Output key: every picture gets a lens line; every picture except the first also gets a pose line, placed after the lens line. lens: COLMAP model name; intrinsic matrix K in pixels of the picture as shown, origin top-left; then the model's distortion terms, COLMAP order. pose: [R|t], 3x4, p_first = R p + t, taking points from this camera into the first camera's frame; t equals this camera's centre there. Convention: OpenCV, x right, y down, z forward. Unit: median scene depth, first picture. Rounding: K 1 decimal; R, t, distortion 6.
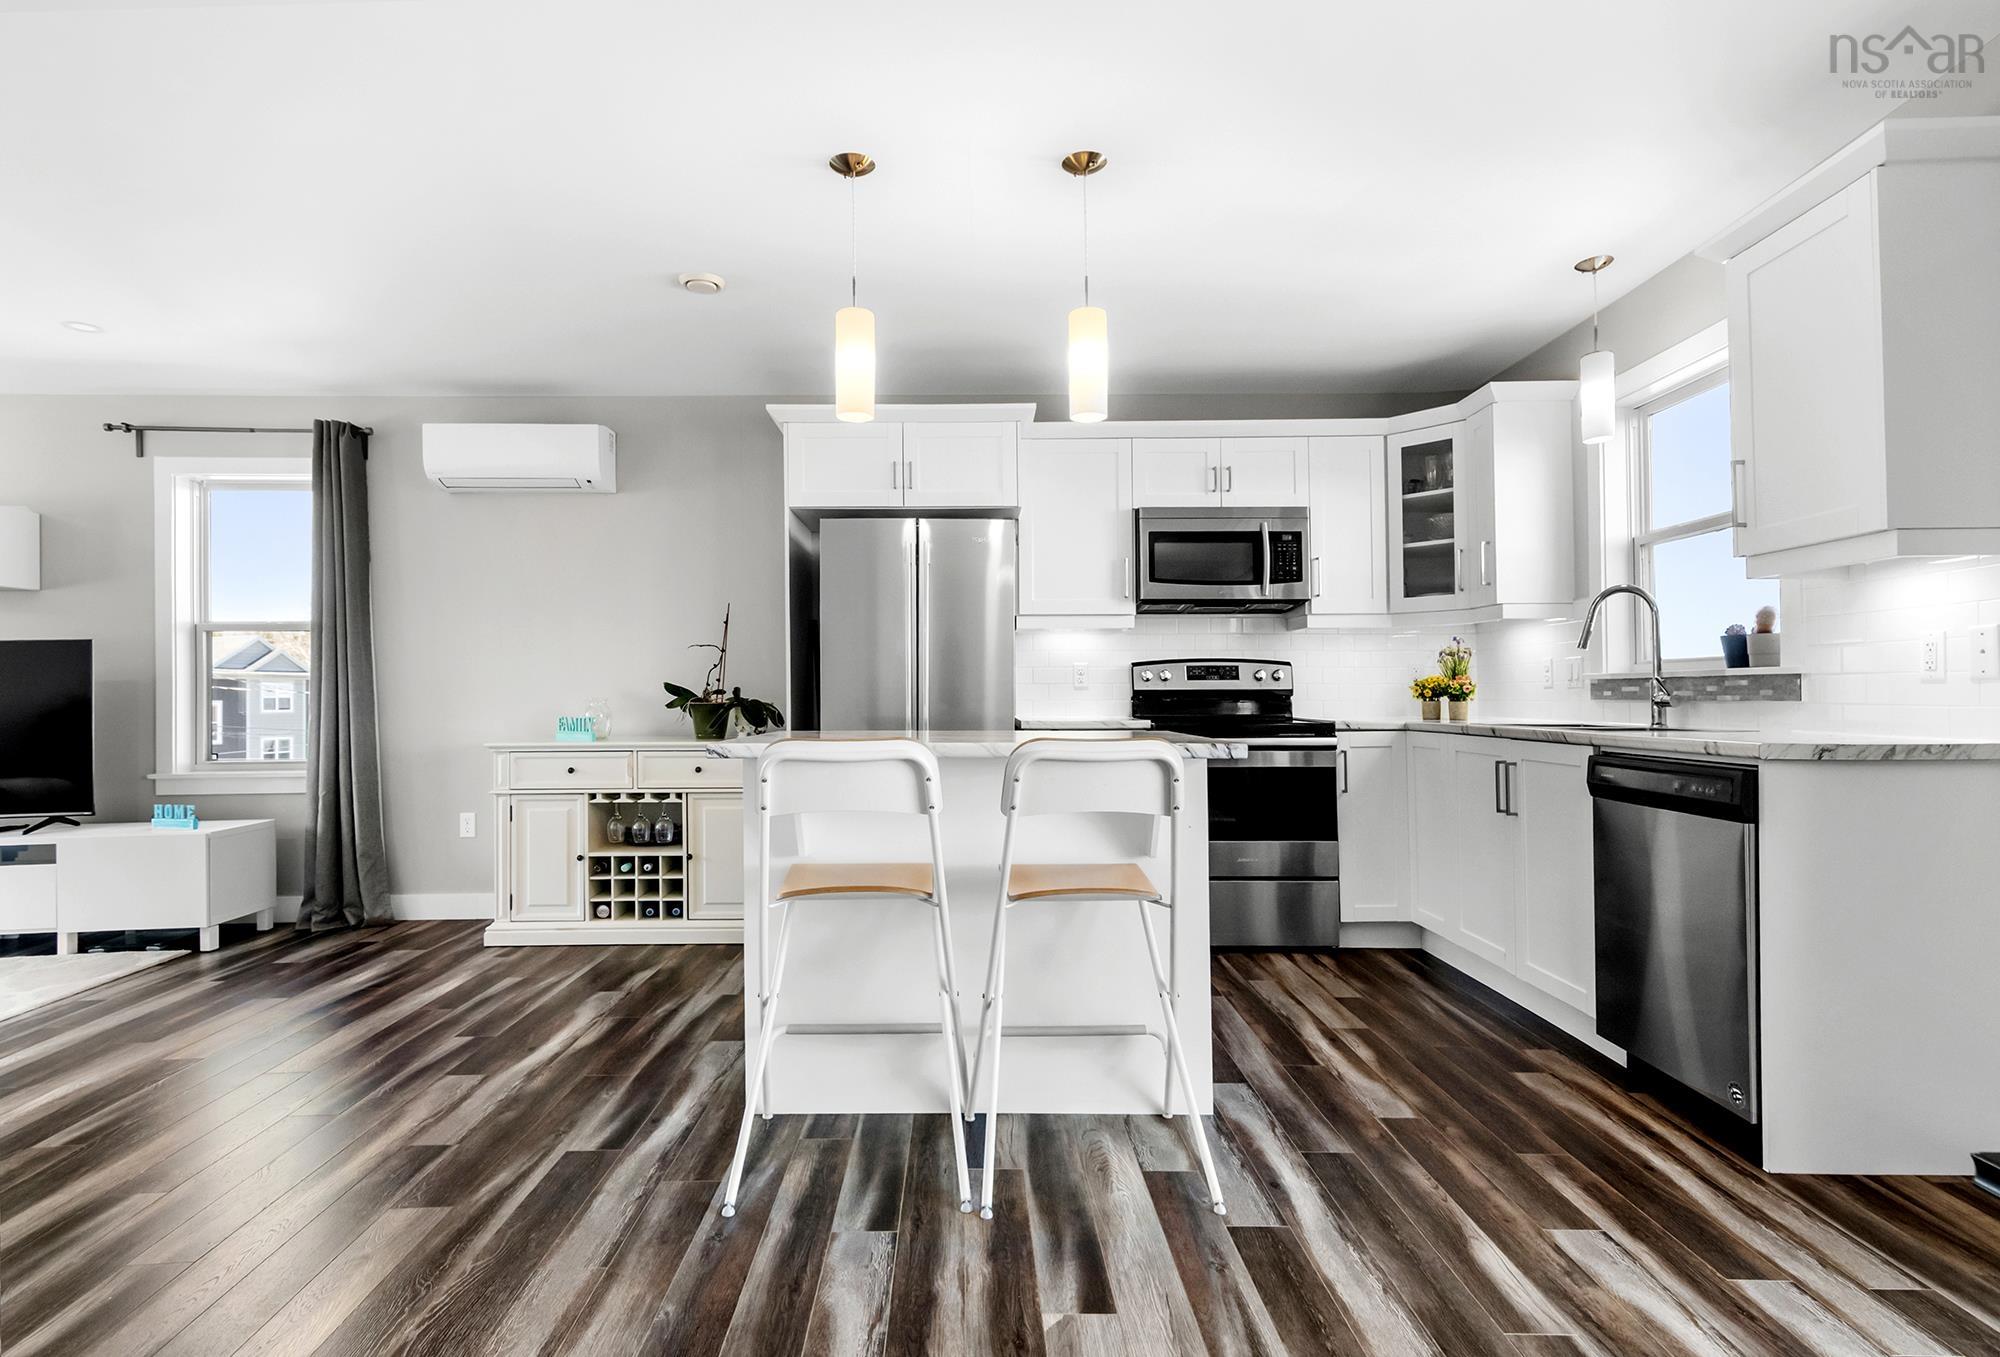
lens RADIAL K [[1032.8, 0, 1015.4], [0, 1032.8, 664.7], [0, 0, 1]] dist [0.013379, 0.001312]
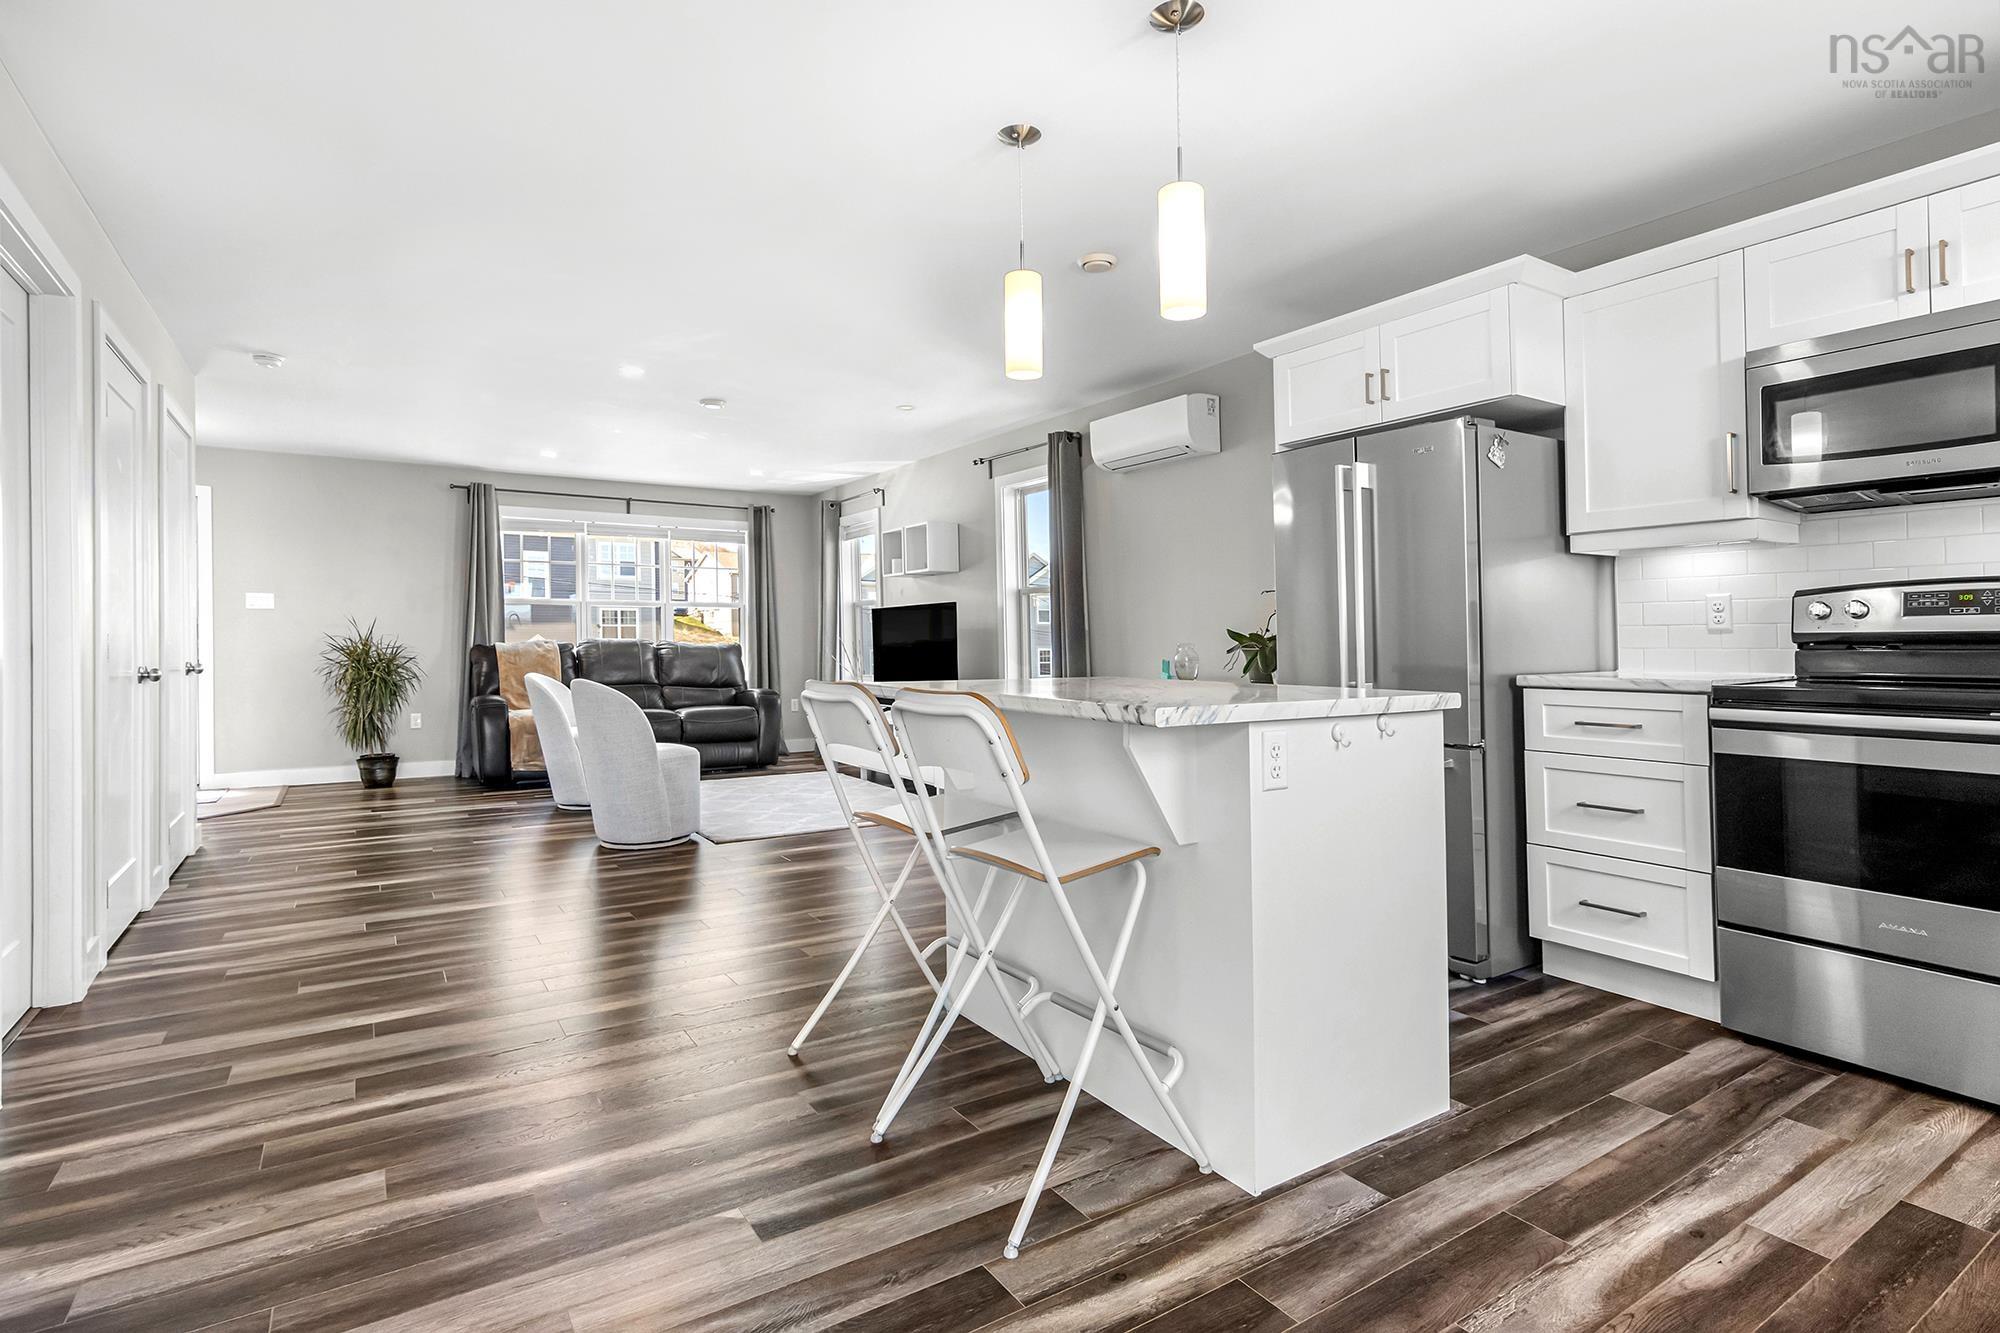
lens RADIAL K [[1018.5, 0, 1006.4], [0, 1018.5, 627.3], [0, 0, 1]] dist [-0.000341, -0.001695]
pose [[0.517982, -0.008198, -0.855352, 0.446091], [0.027733, 0.999589, 0.007214, 0.002969], [0.854942, -0.027458, 0.517997, 0.281527]]
